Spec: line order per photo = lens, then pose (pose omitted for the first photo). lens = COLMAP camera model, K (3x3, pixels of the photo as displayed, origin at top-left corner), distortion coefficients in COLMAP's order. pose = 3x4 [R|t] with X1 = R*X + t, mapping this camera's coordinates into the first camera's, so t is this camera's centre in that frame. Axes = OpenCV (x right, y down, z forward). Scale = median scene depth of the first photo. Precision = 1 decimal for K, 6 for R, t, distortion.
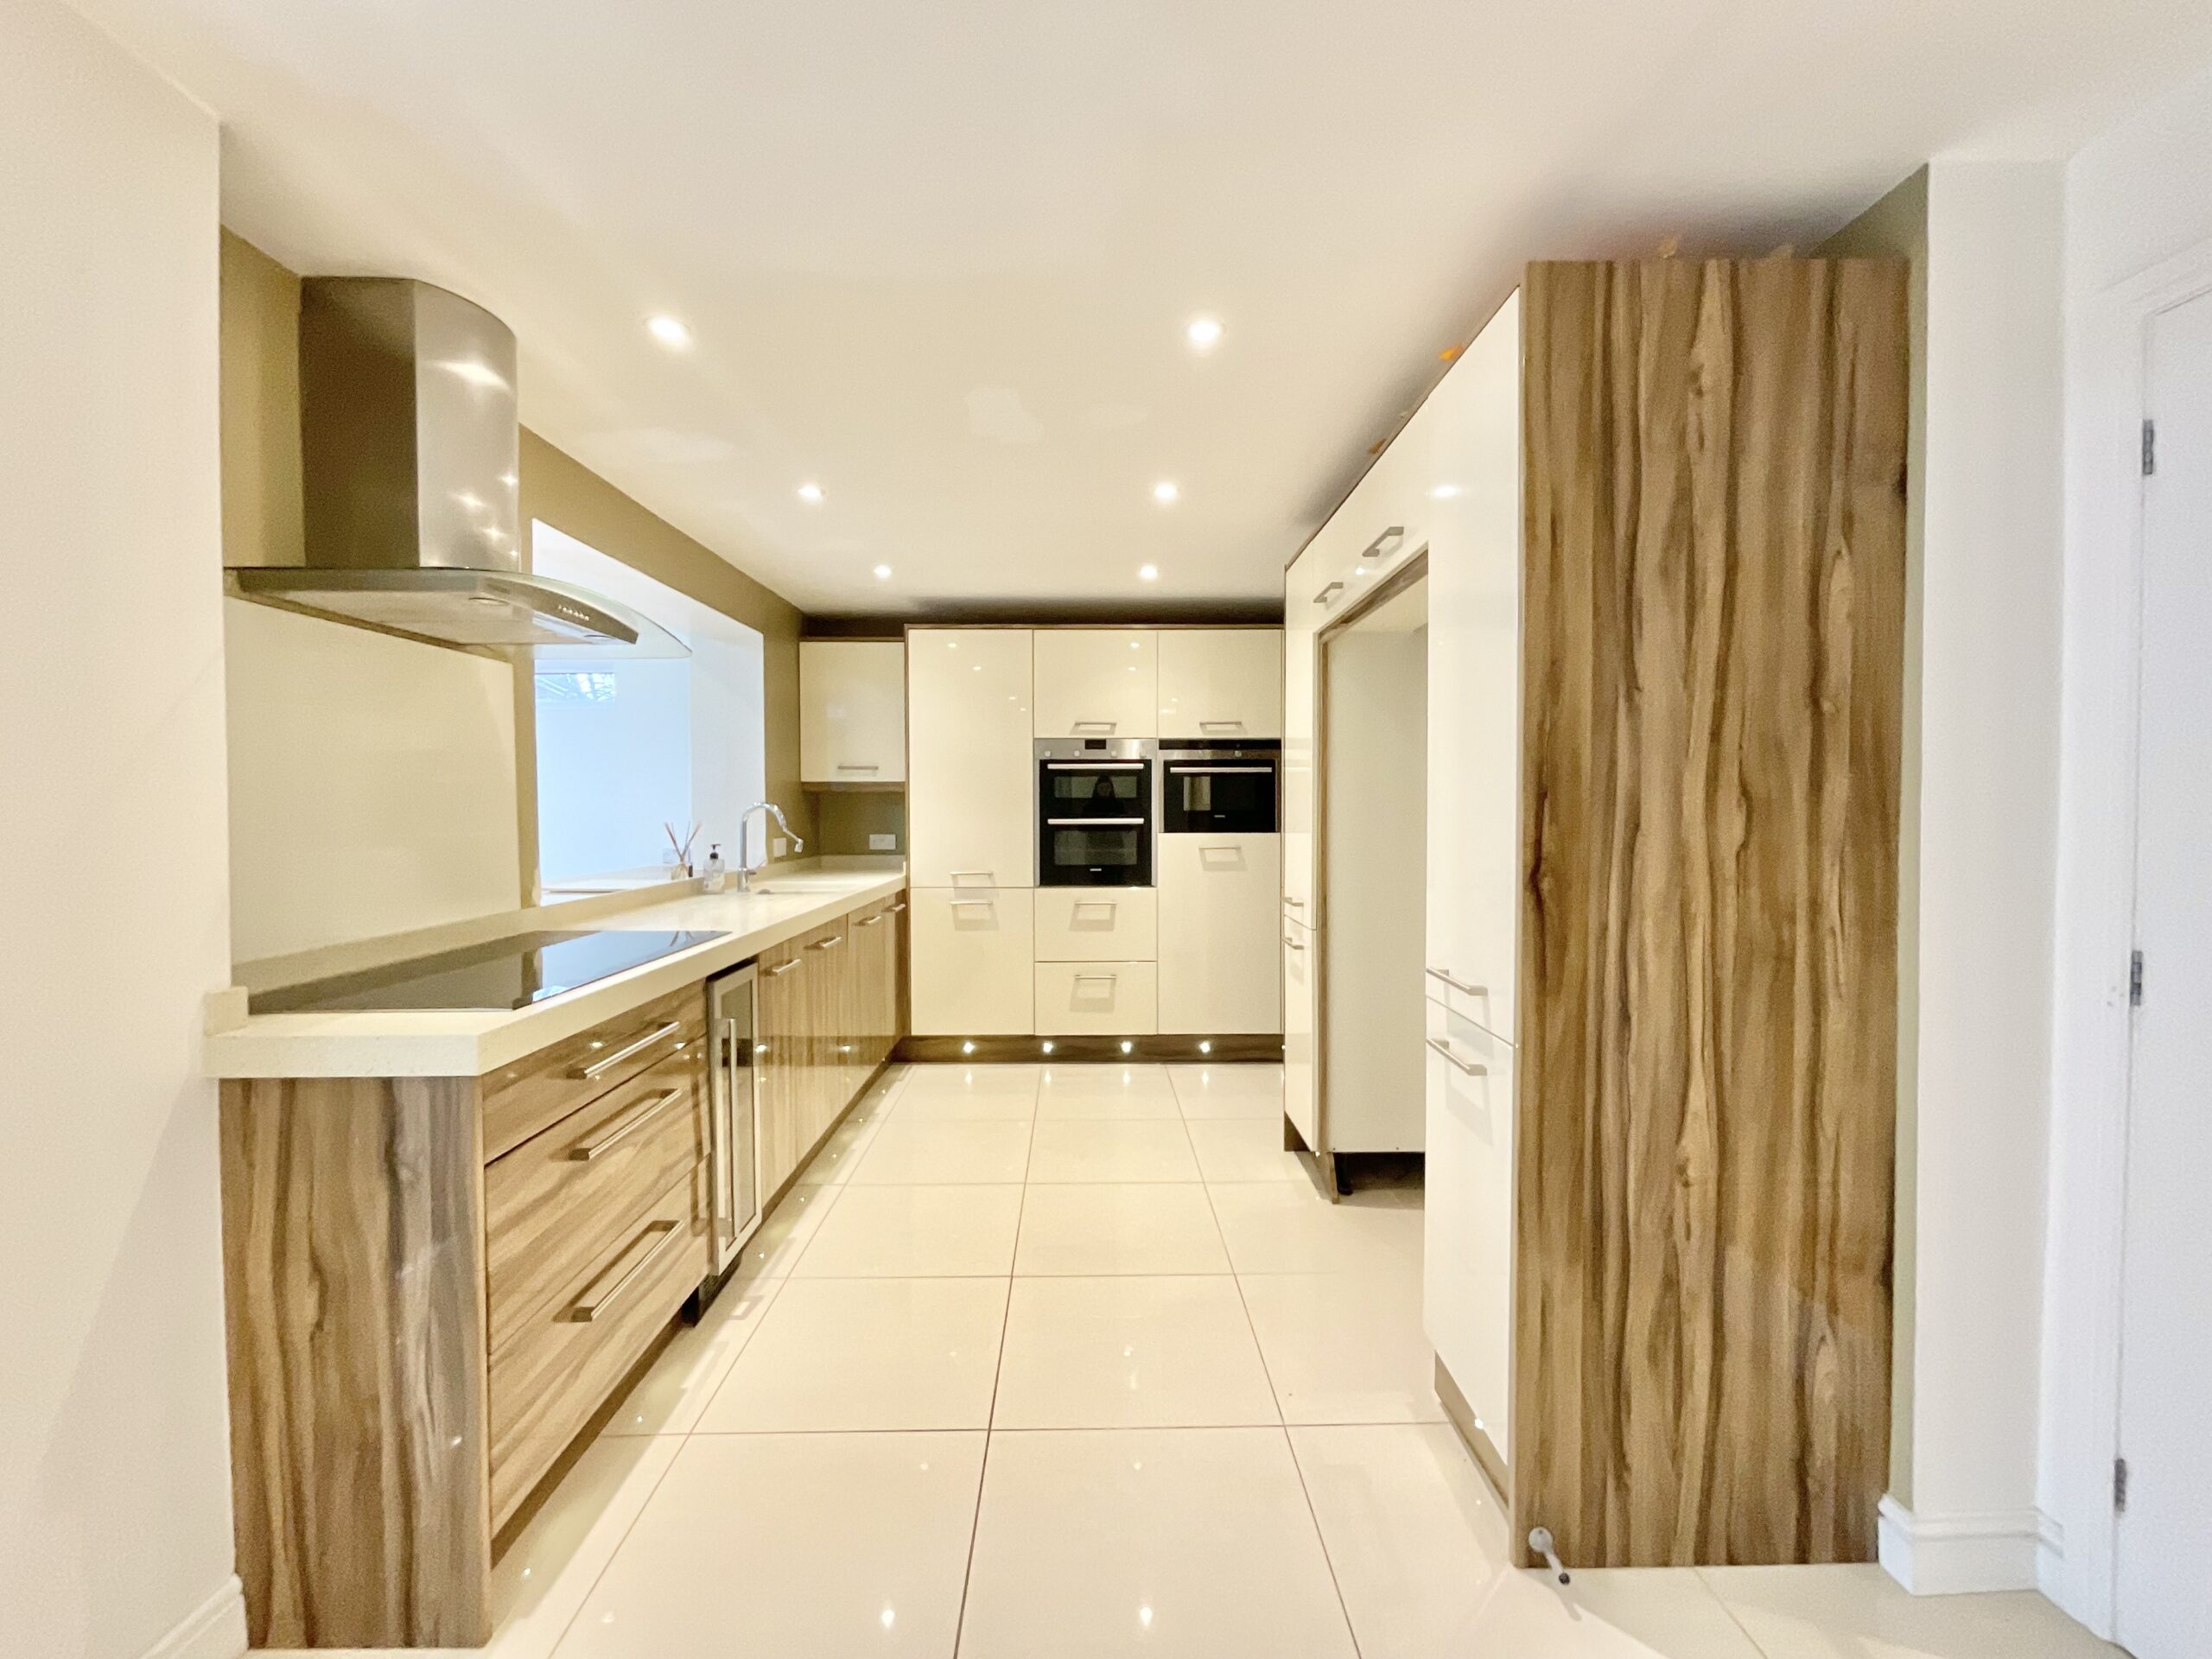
lens RADIAL K [[901.9, 0, 1097.6], [0, 901.9, 822.9], [0, 0, 1]] dist [-0.000983, -0.000652]
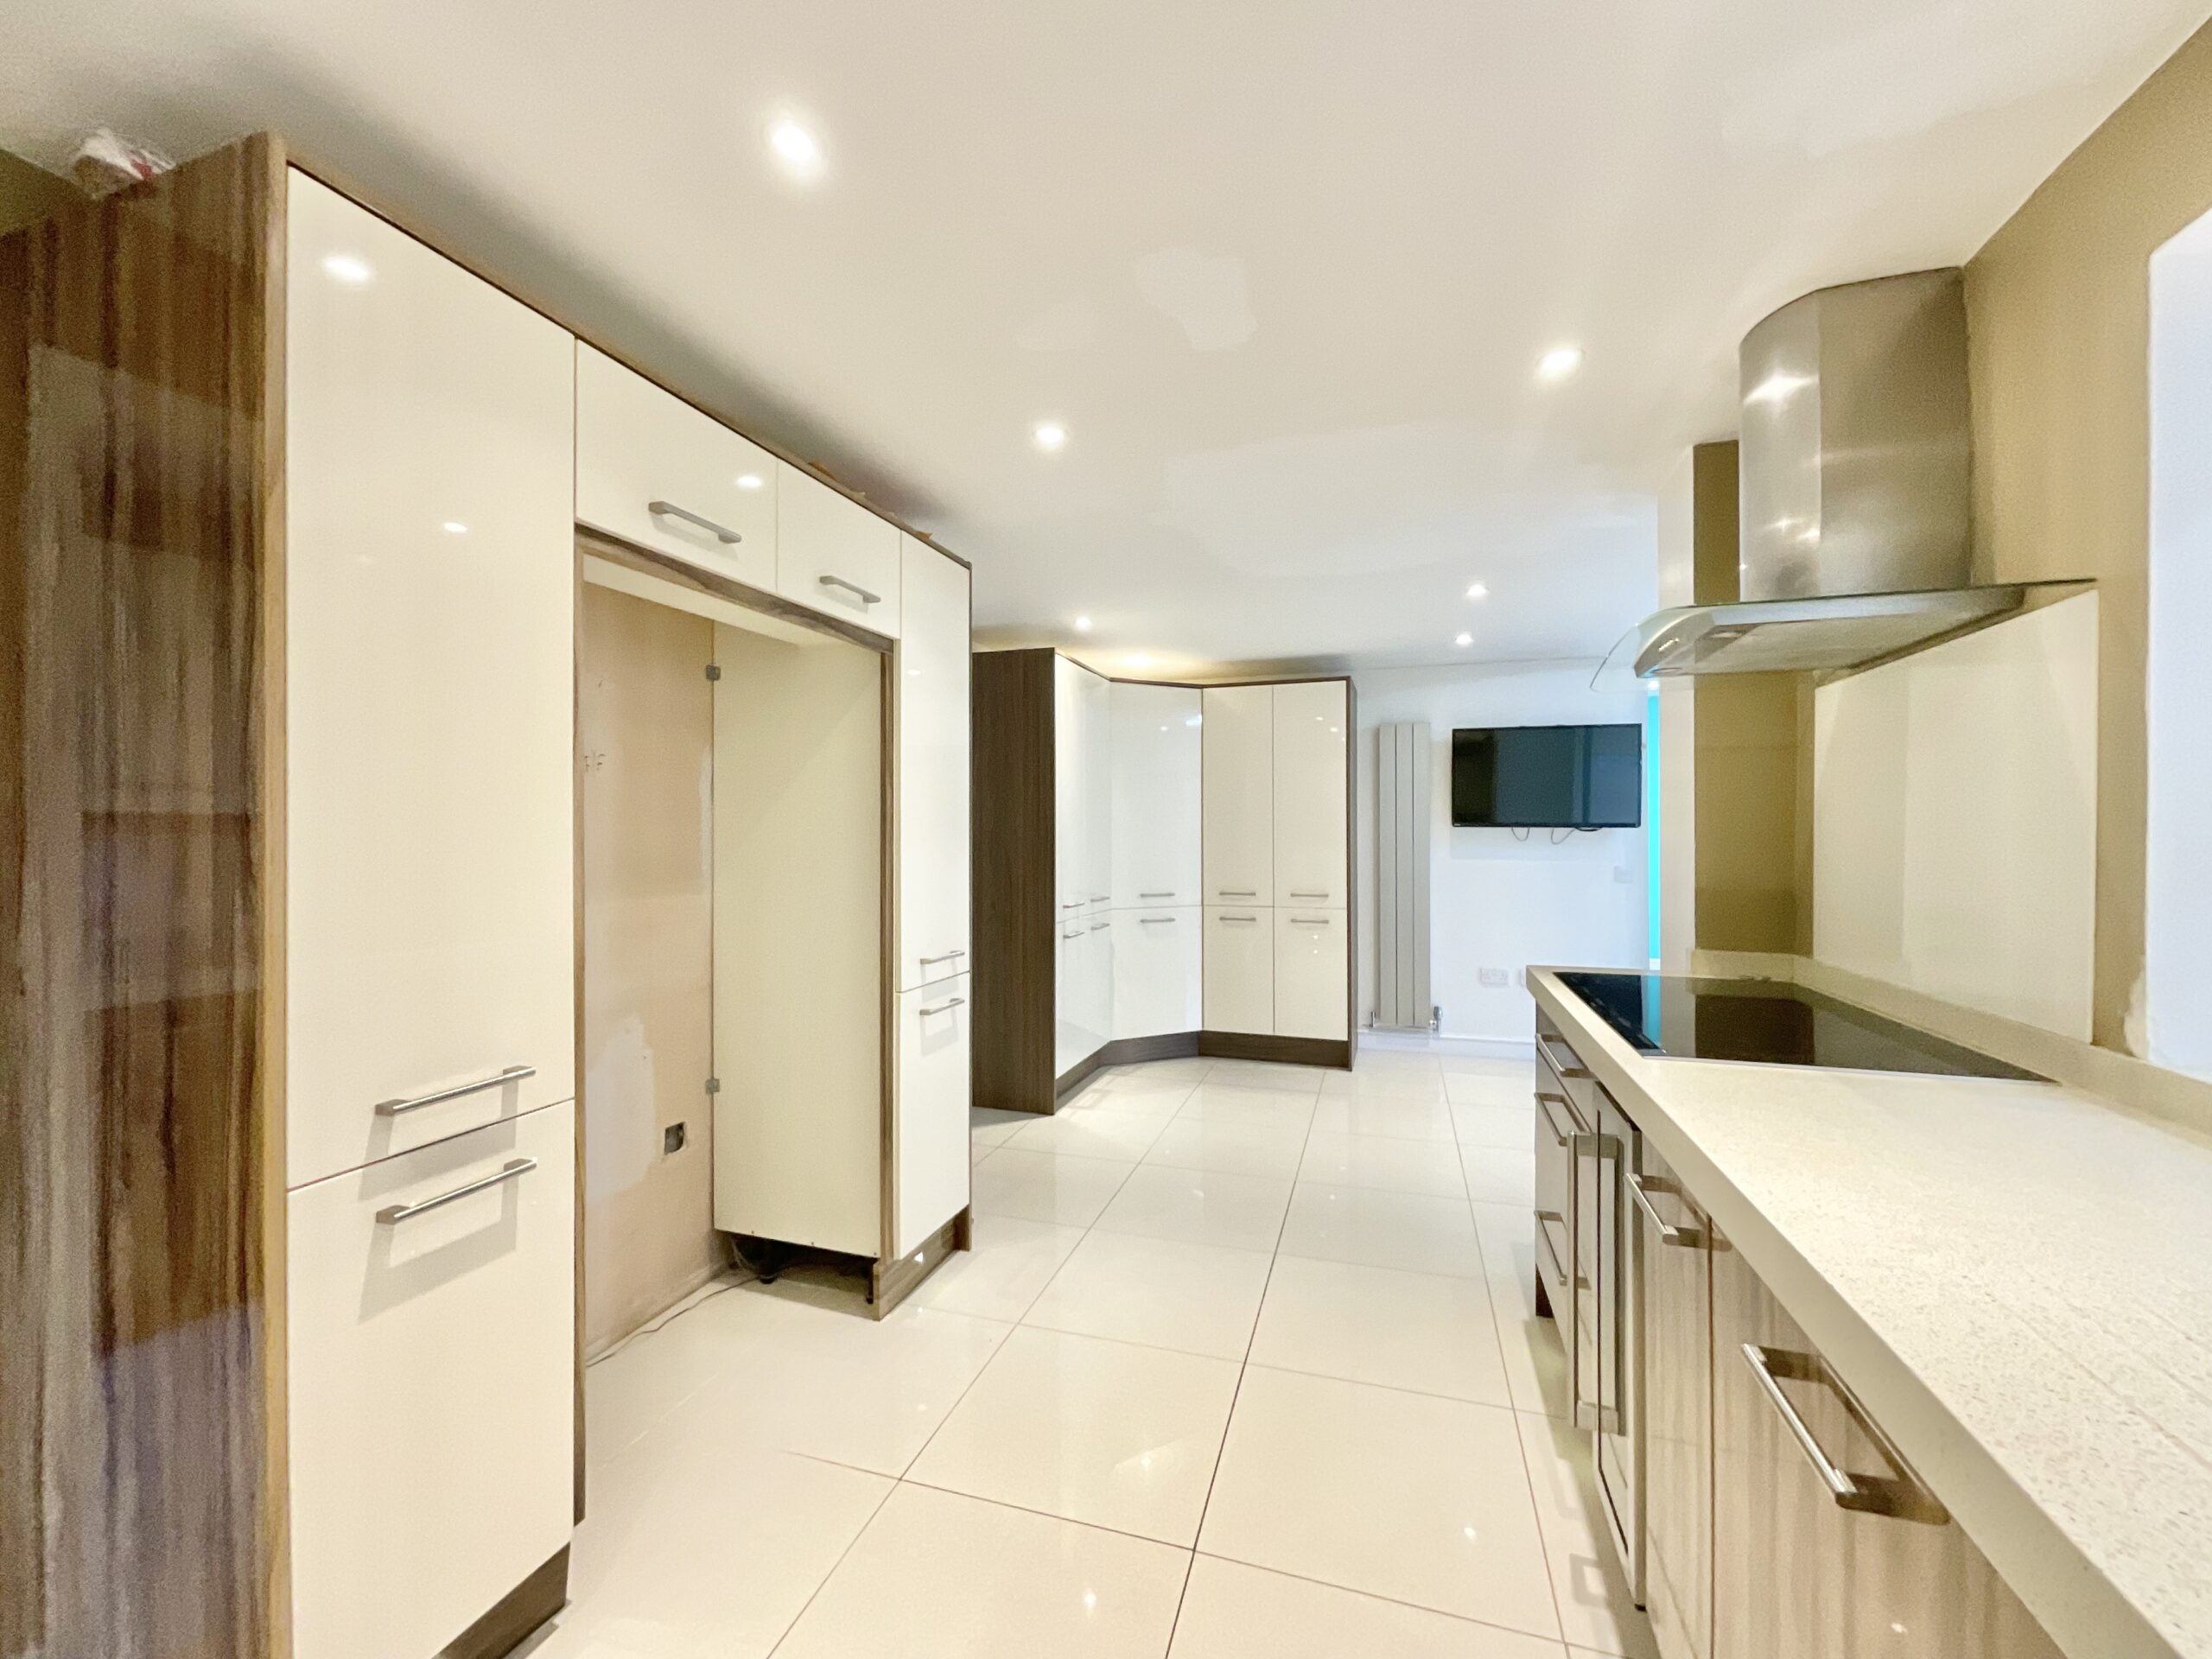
lens RADIAL K [[901.9, 0, 1108.7], [0, 901.9, 826.9], [0, 0, 1]] dist [-0.000983, -0.000652]
pose [[-0.945358, 0.006186, 0.325974, -0.269492], [0.009702, 0.999911, 0.009162, -0.044471], [-0.325888, 0.011824, -0.945334, 1.730557]]
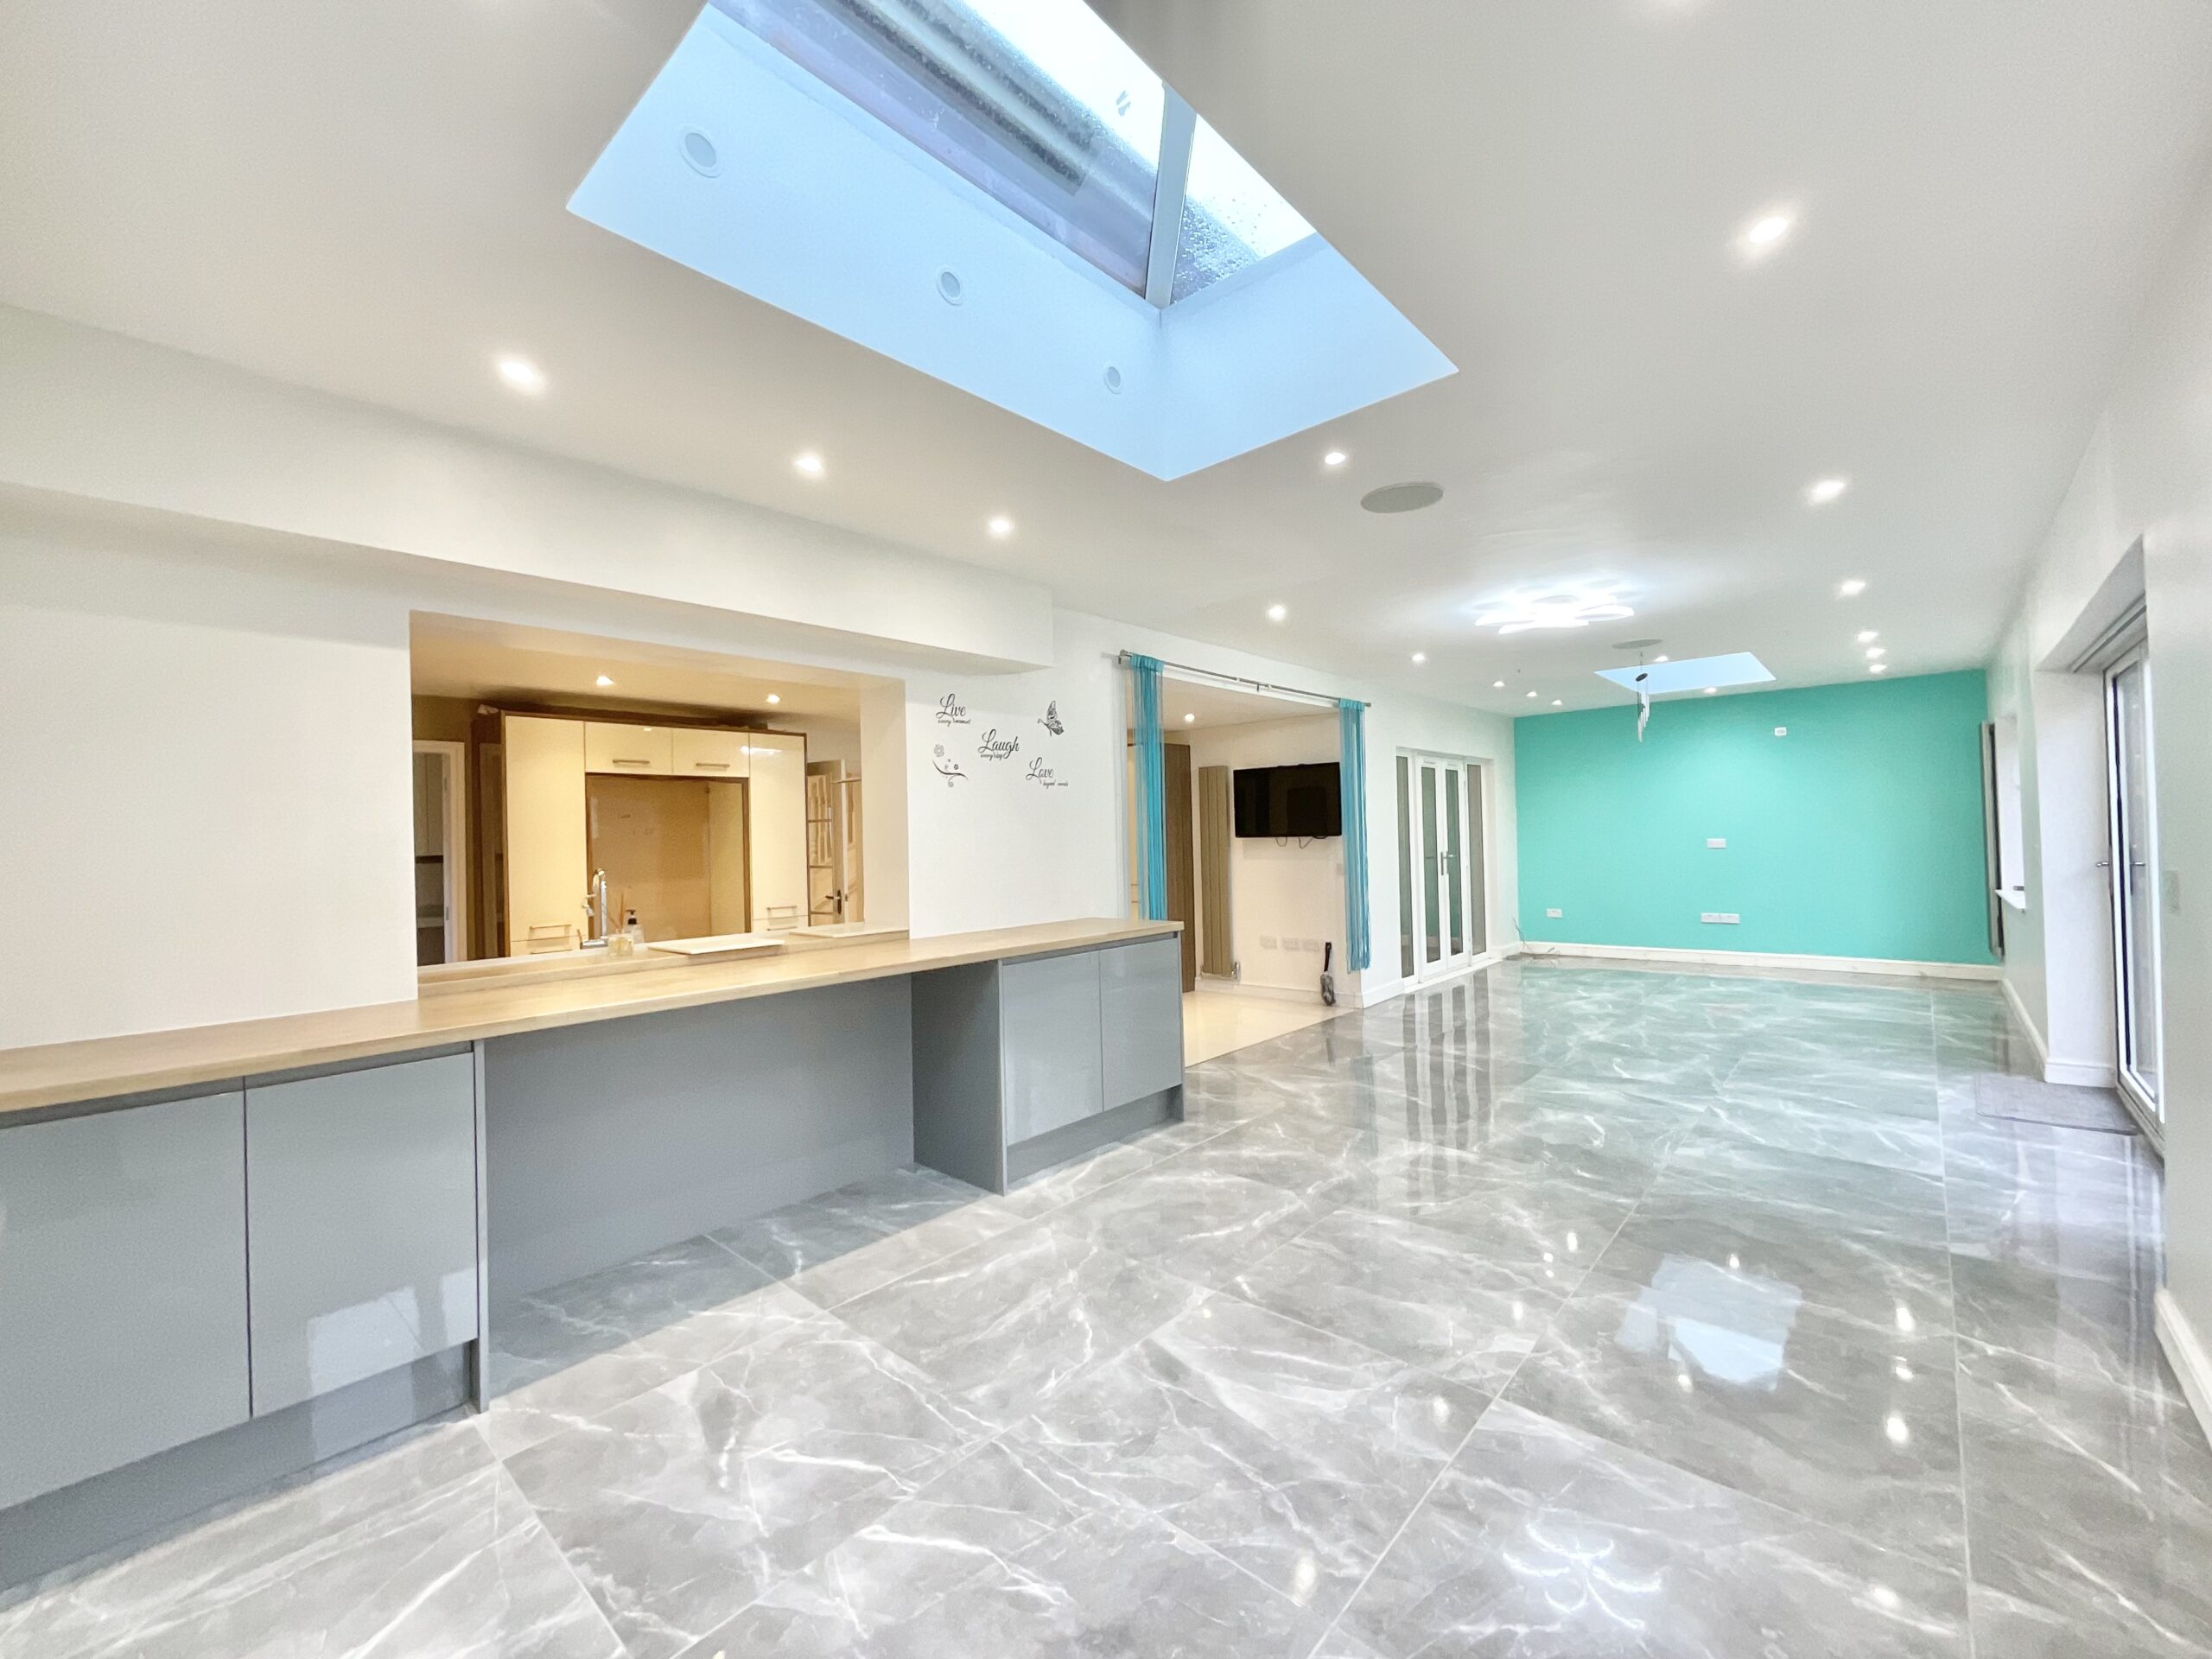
lens RADIAL K [[901.9, 0, 1109.3], [0, 901.9, 831.1], [0, 0, 1]] dist [-0.000983, -0.000652]
pose [[-0.732334, 0.031228, 0.680229, -2.150434], [0.041905, 0.999121, -0.000752, -0.055241], [-0.679654, 0.027955, -0.733000, 2.008317]]
